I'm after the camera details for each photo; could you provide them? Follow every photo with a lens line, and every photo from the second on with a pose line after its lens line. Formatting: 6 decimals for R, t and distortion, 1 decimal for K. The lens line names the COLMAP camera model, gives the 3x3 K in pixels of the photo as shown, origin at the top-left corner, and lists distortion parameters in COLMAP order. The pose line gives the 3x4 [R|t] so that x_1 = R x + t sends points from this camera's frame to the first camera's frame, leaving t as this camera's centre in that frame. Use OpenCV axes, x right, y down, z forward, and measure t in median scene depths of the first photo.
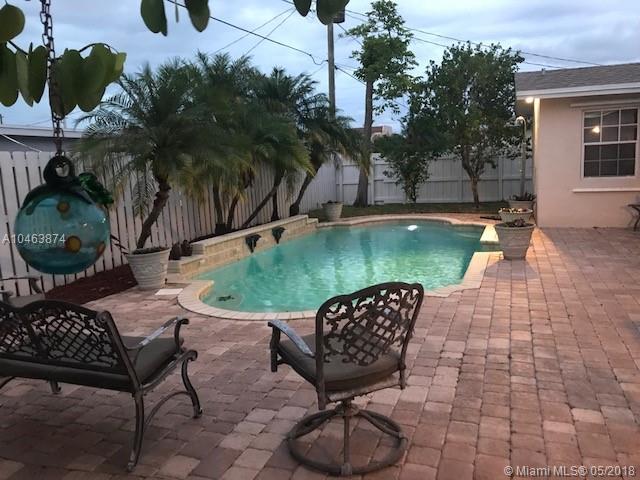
lens RADIAL K [[513.2, 0, 321.3], [0, 513.2, 241.5], [0, 0, 1]] dist [-0.024060, 0.016684]
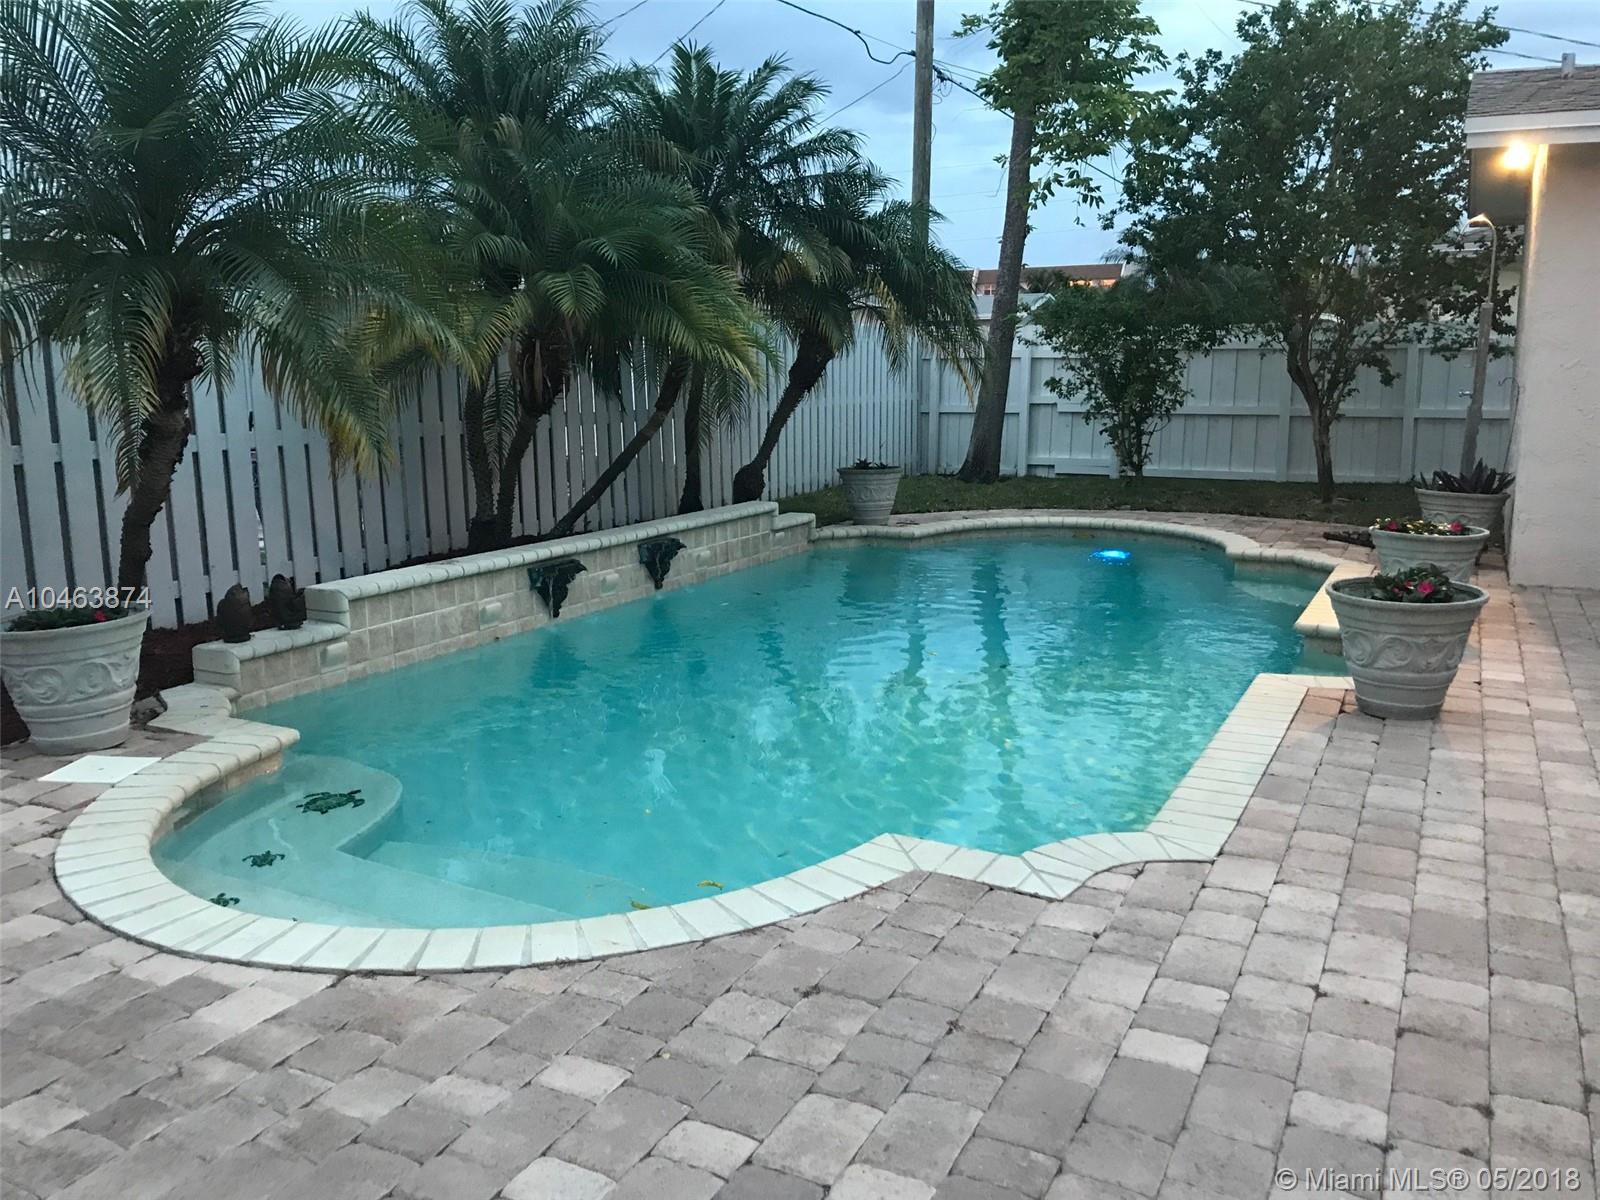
lens RADIAL K [[1283.1, 0, 796.6], [0, 1283.1, 598.7], [0, 0, 1]] dist [-0.024060, 0.016684]
pose [[0.991493, 0.057575, -0.116736, 0.073522], [-0.053141, 0.997755, 0.040744, -0.020691], [0.118820, -0.034194, 0.992327, 0.155914]]
